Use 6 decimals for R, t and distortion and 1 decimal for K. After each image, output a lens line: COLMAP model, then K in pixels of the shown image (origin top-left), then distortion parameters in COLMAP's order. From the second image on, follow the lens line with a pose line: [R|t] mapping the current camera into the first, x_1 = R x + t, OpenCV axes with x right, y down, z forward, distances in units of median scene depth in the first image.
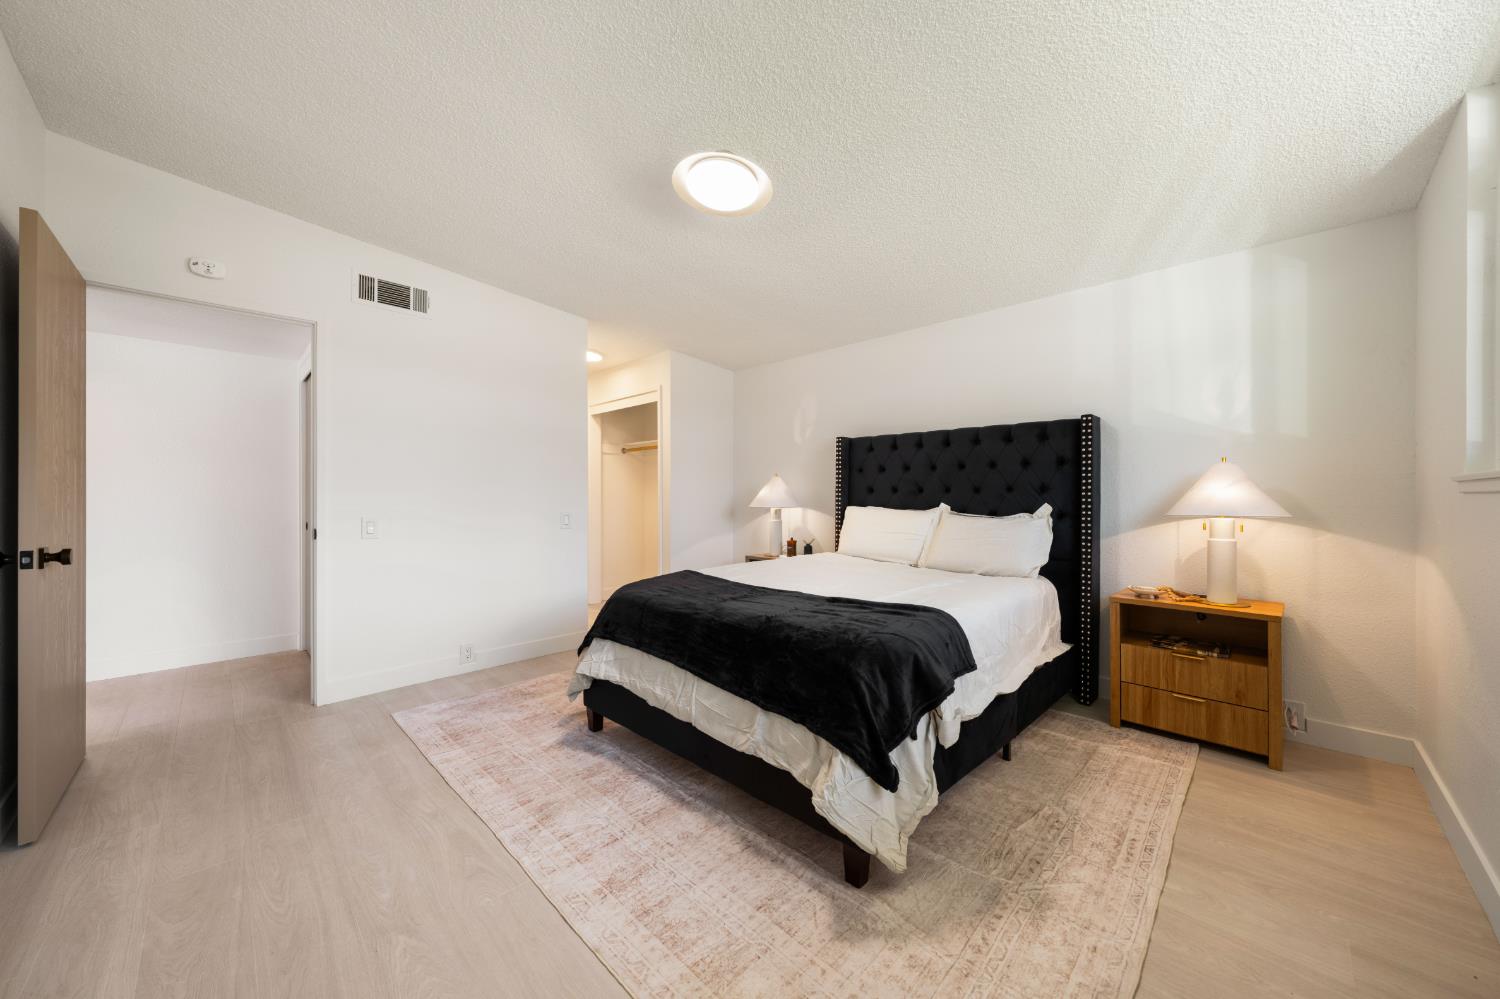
lens RADIAL K [[537.9, 0, 758.8], [0, 537.9, 494.8], [0, 0, 1]] dist [0.002978, 0.000091]
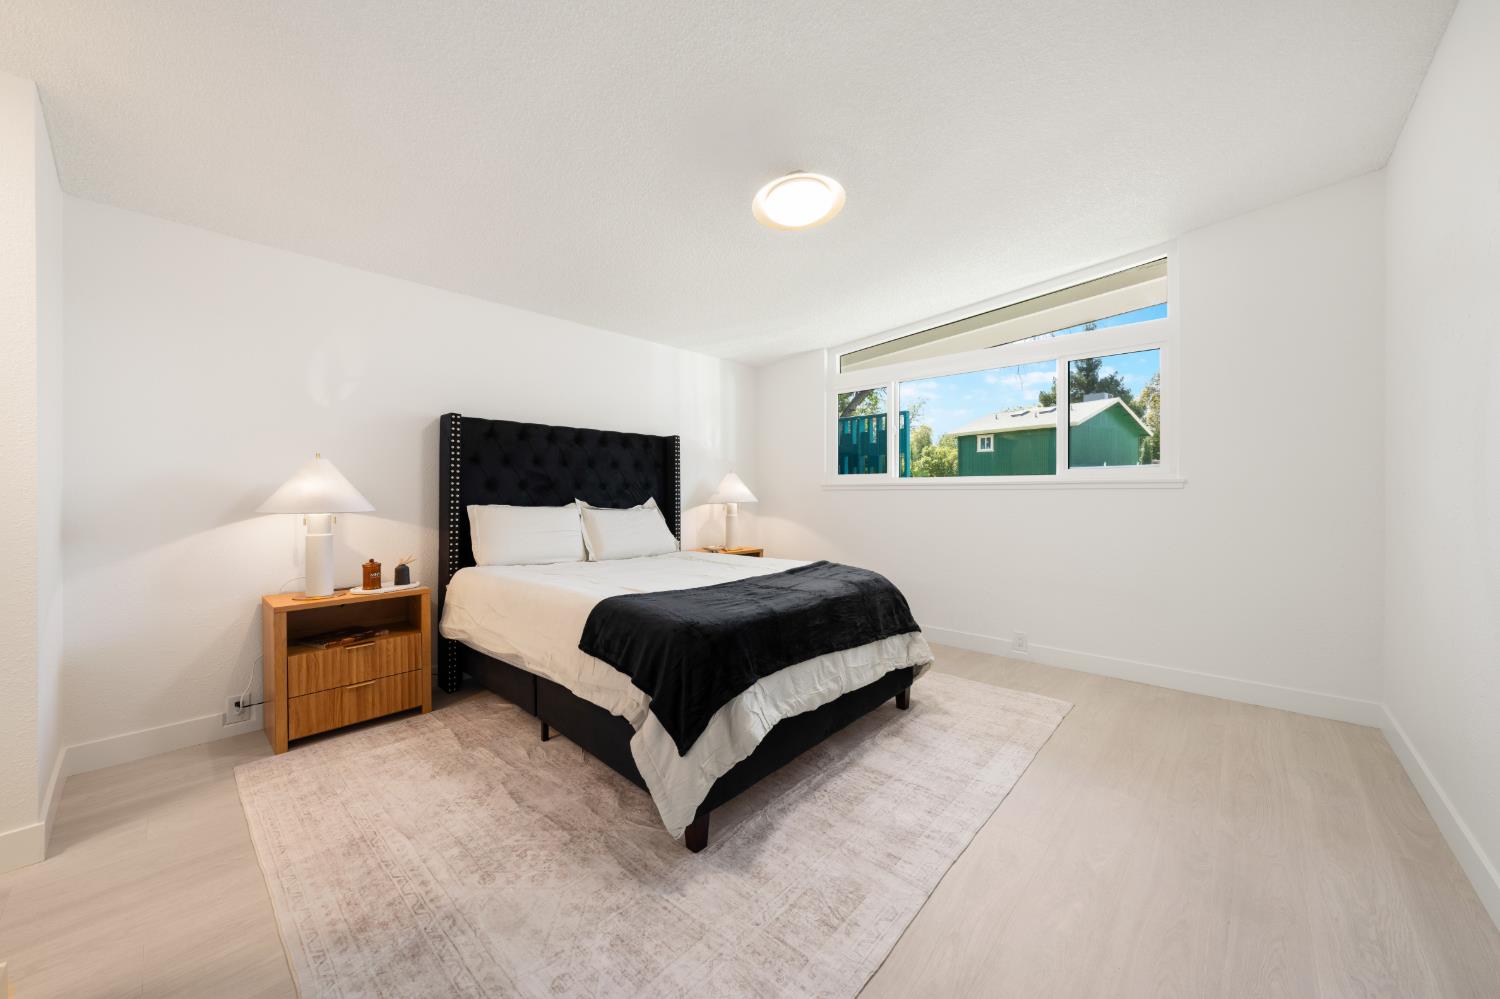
lens RADIAL K [[537.9, 0, 758.7], [0, 537.9, 495.1], [0, 0, 1]] dist [0.002978, 0.000091]
pose [[-0.040817, -0.009210, 0.999124, -0.795569], [0.002985, 0.999952, 0.009340, 0.000565], [-0.999162, 0.003364, -0.040788, 0.787118]]
